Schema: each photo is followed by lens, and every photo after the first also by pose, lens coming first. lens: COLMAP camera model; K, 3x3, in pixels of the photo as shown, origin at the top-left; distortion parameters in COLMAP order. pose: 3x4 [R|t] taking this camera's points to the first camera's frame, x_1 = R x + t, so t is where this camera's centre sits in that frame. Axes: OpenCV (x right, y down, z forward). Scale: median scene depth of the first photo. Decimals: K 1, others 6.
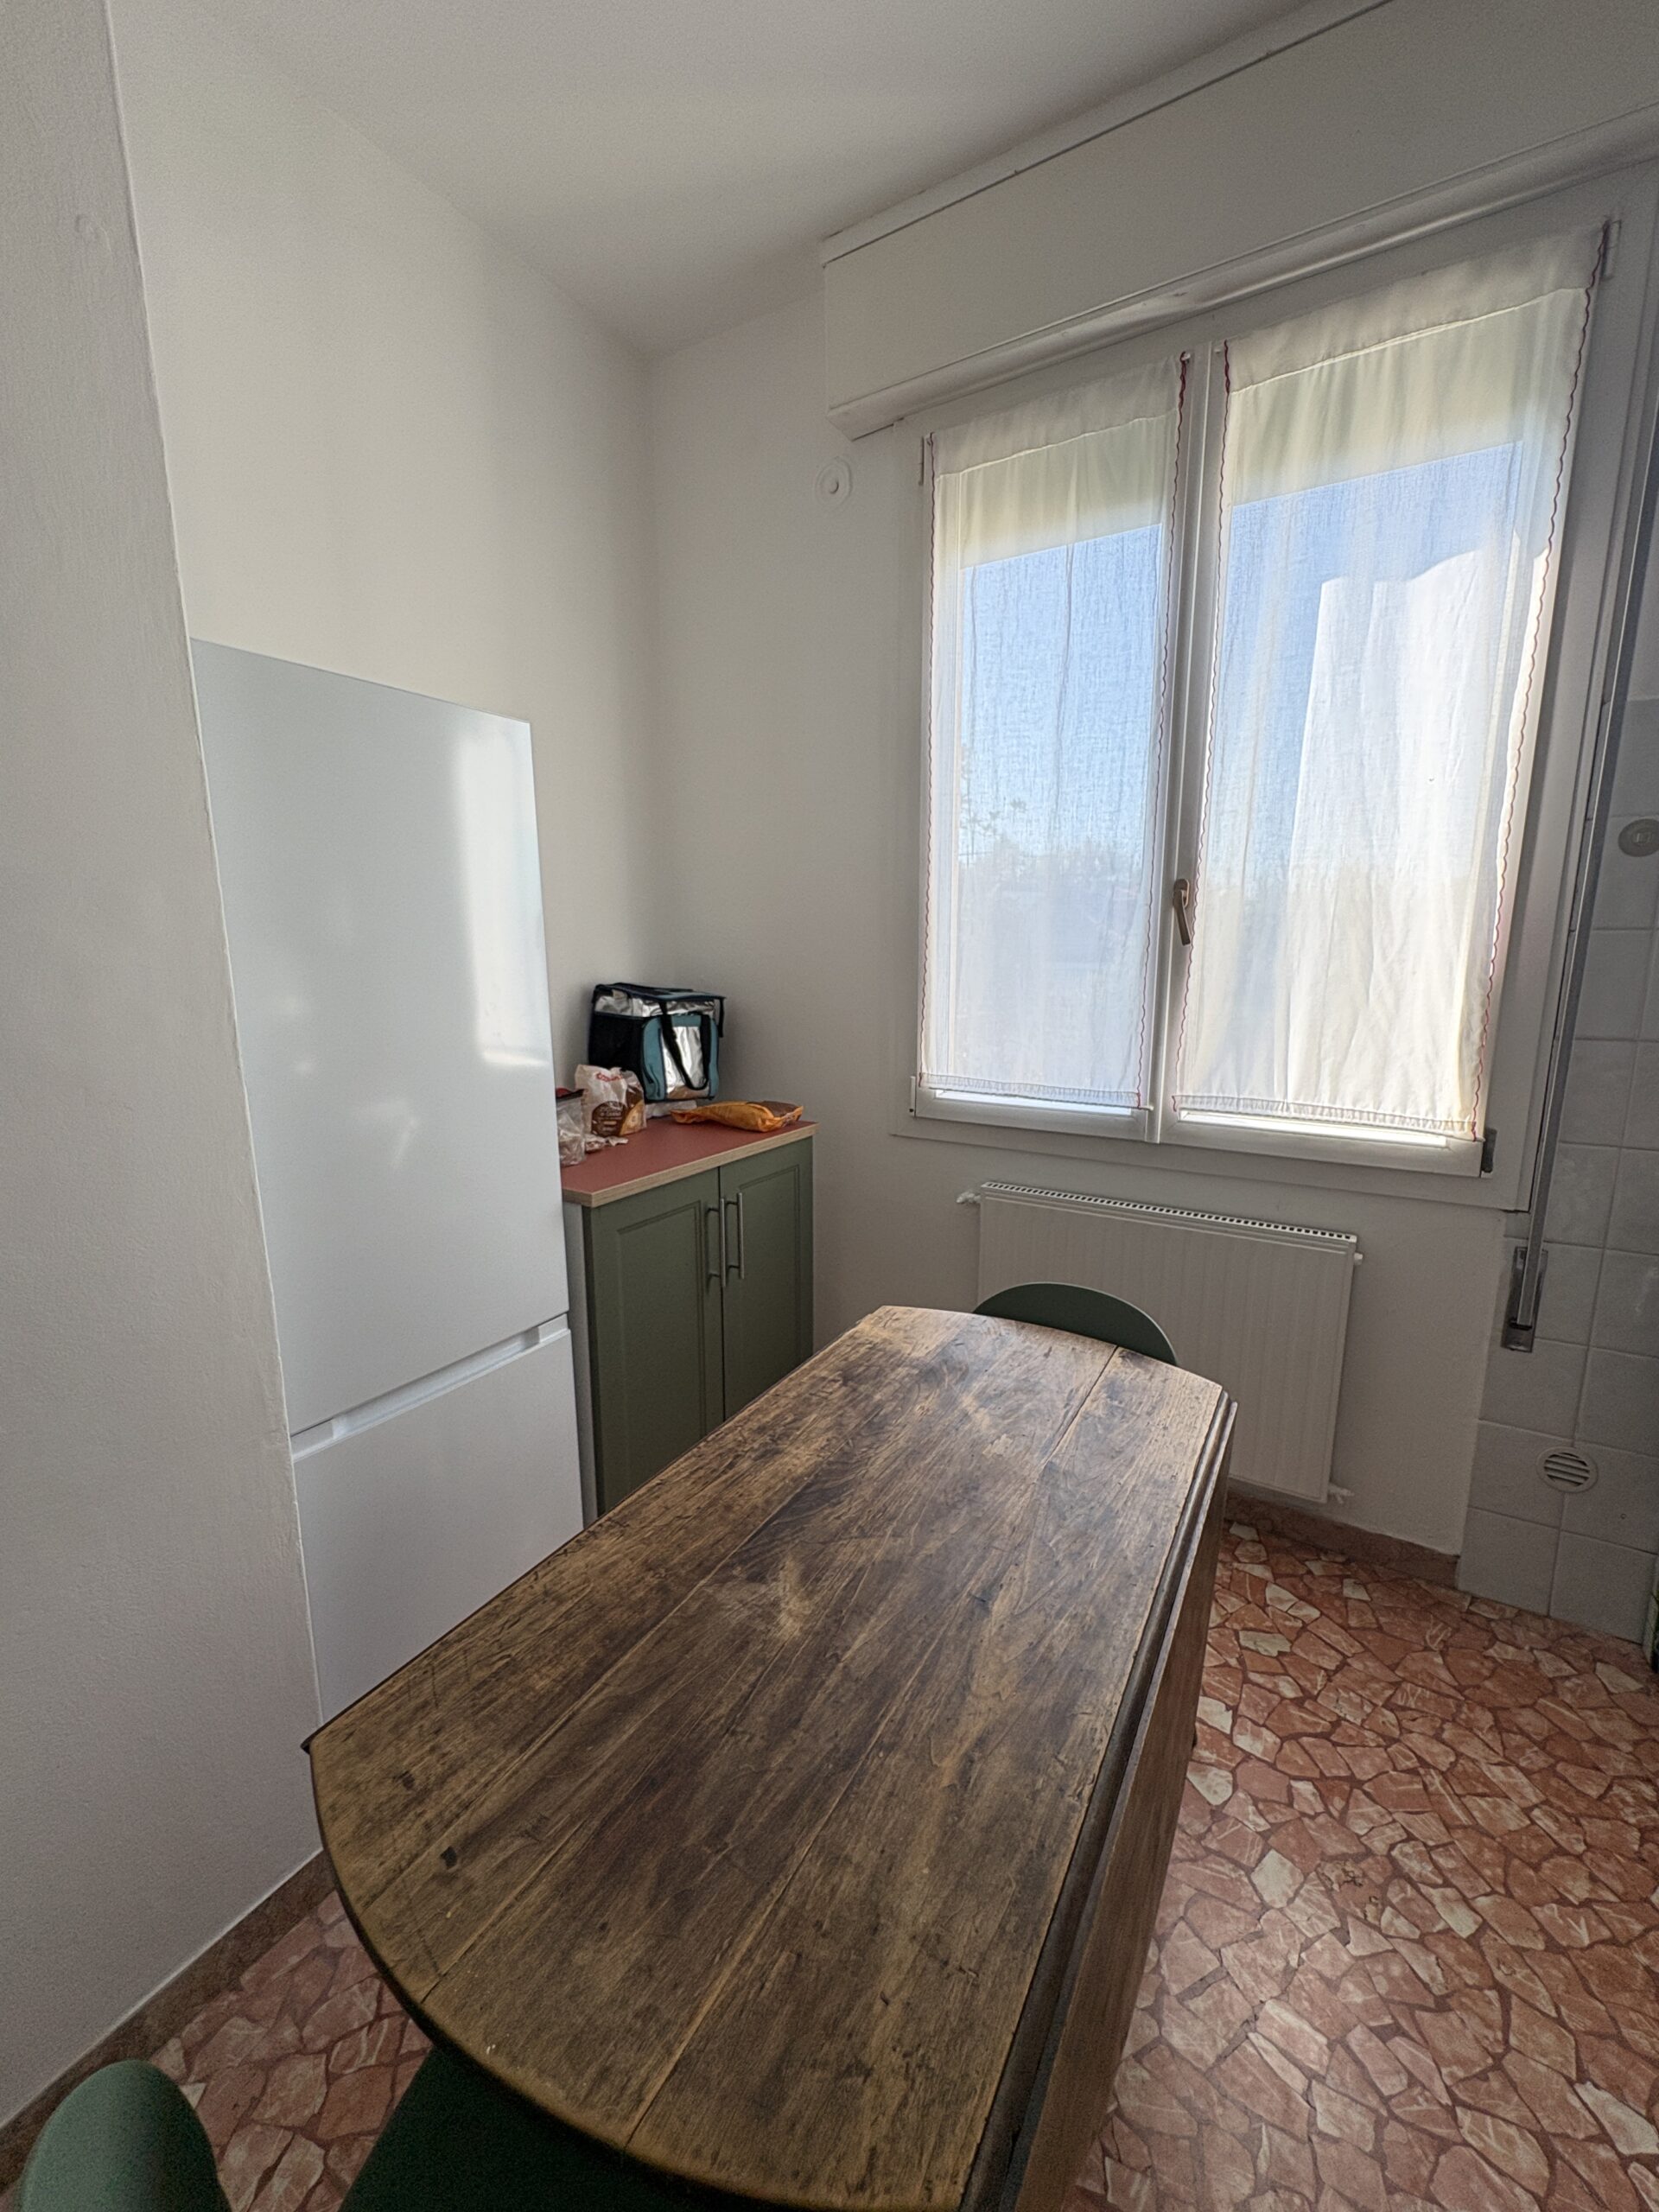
lens RADIAL K [[881.9, 0, 829.5], [0, 881.9, 1106.0], [0, 0, 1]] dist [-0.000964, 0.000396]
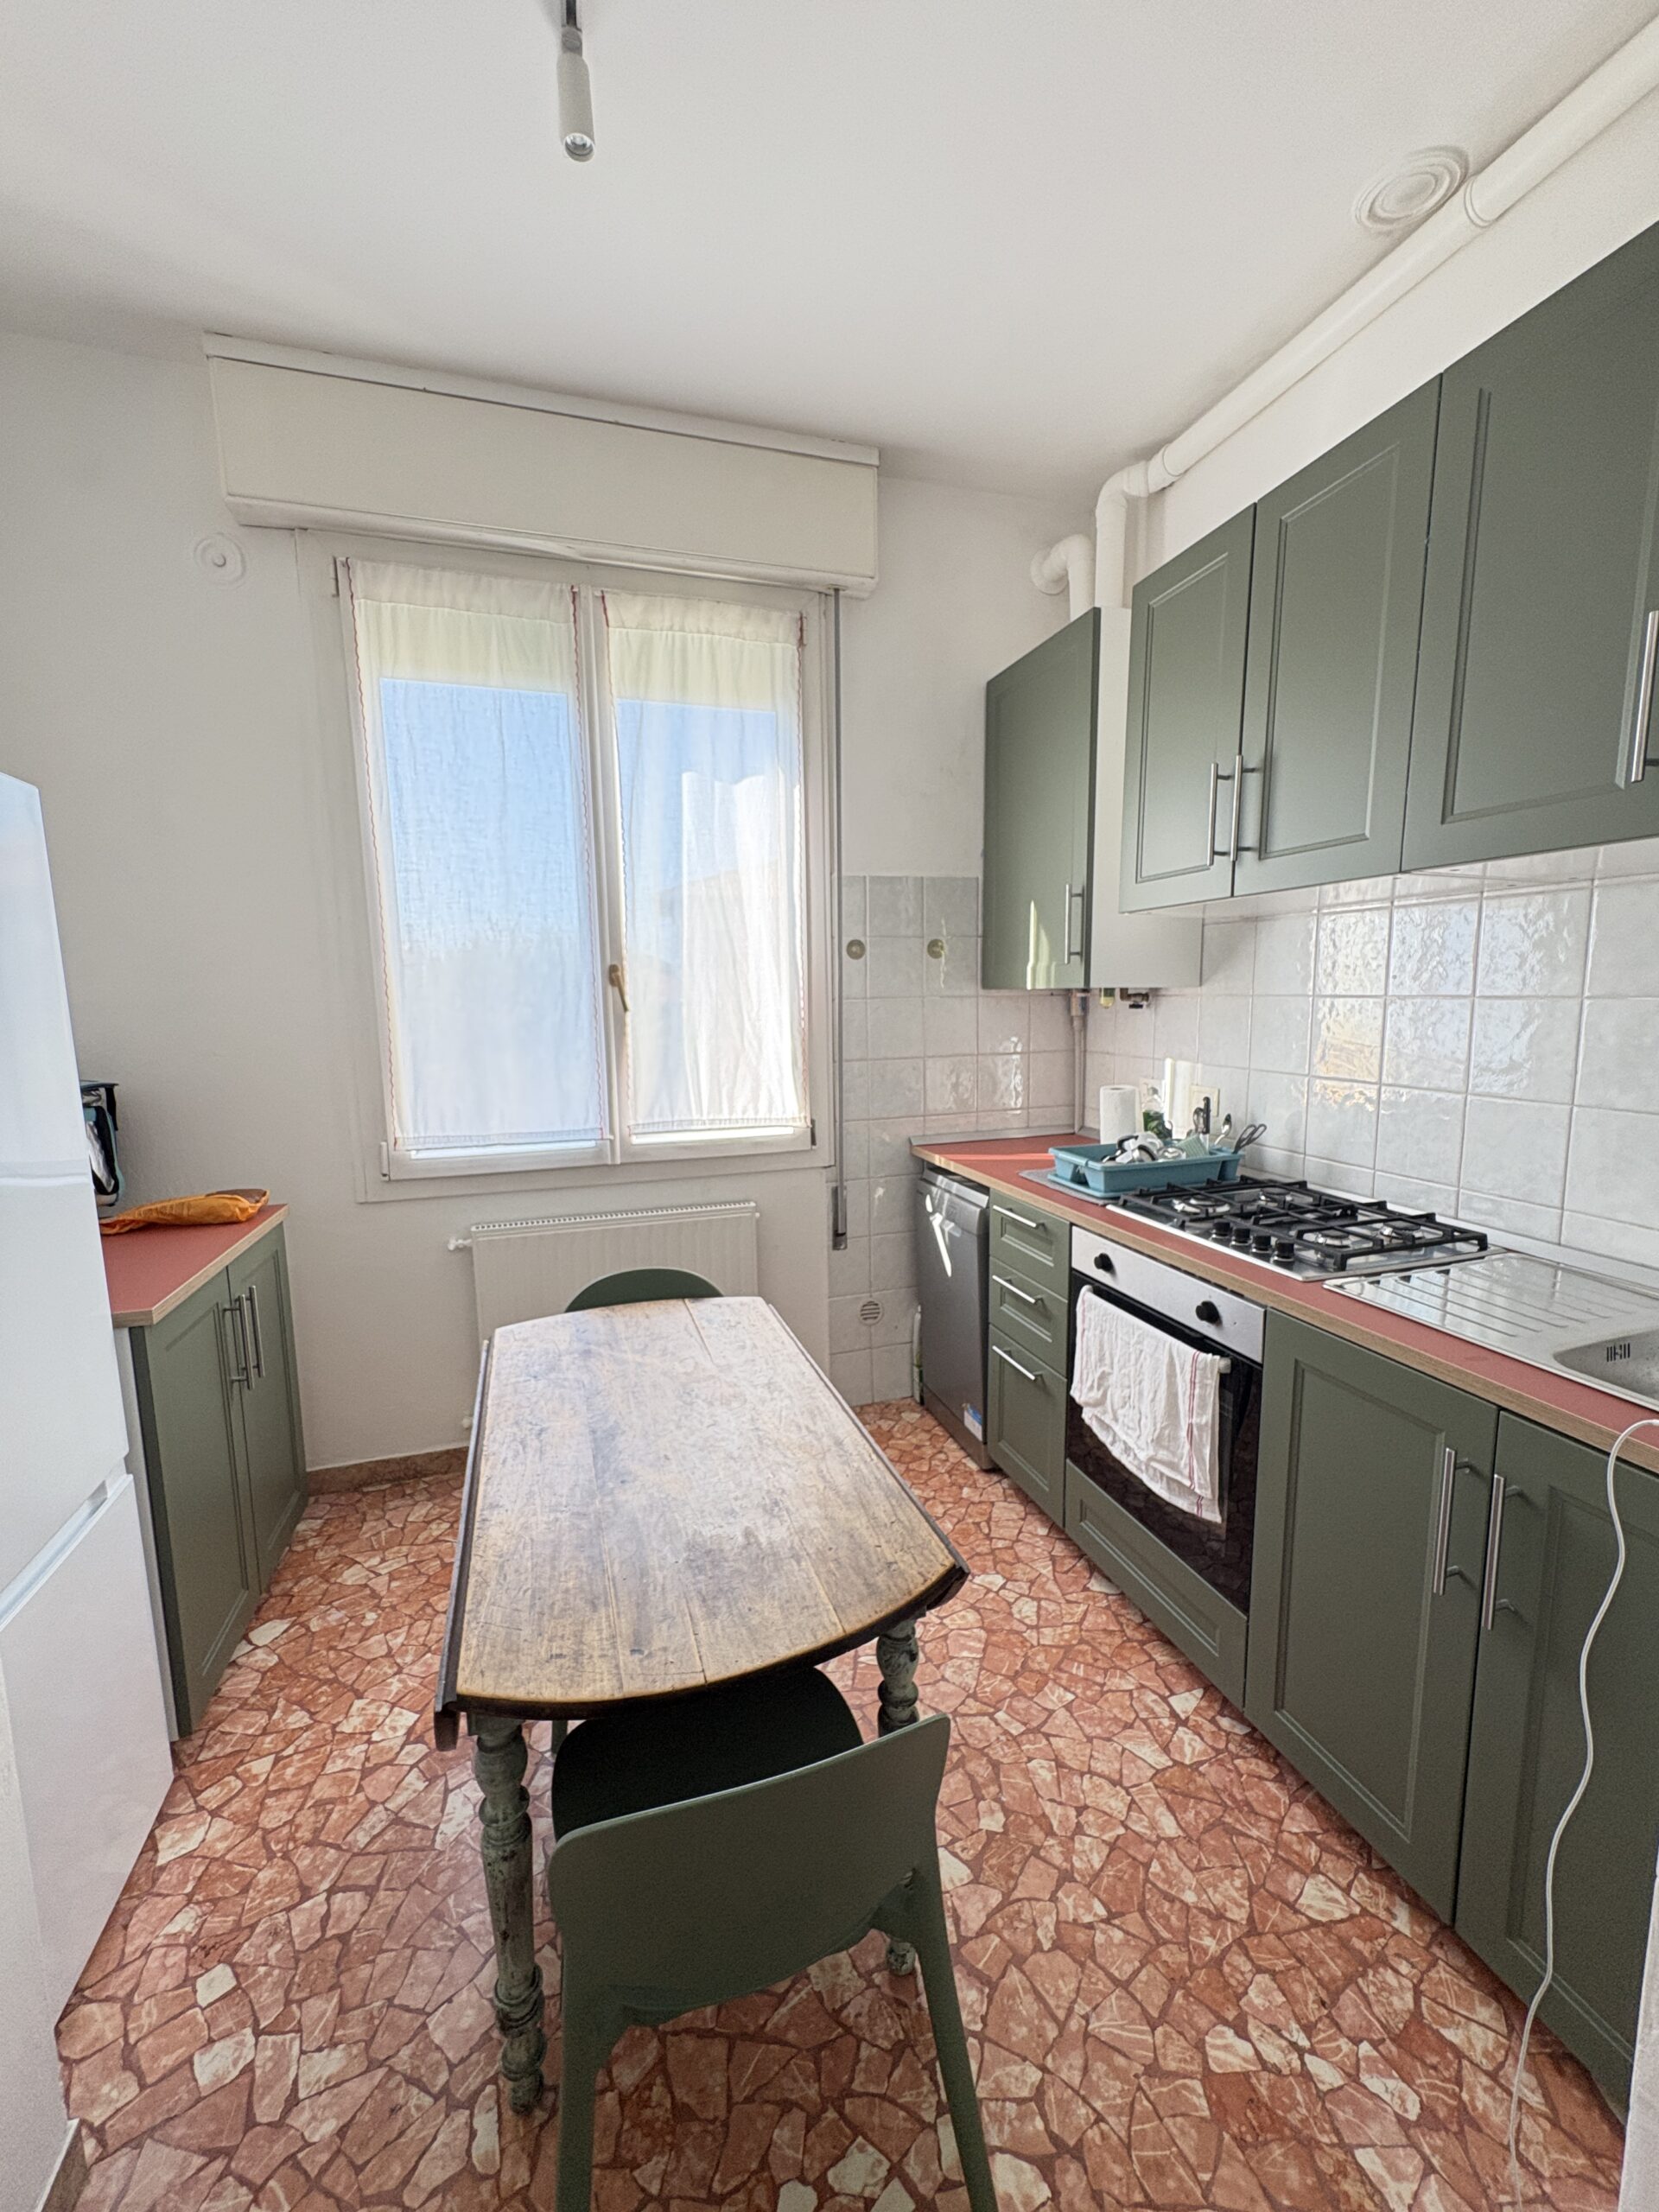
lens RADIAL K [[881.9, 0, 829.5], [0, 881.9, 1106.0], [0, 0, 1]] dist [-0.000964, 0.000396]
pose [[0.657640, -0.107906, 0.745564, -0.440558], [0.150172, 0.988603, 0.010619, -0.010601], [-0.738213, 0.104980, 0.666349, -0.119846]]
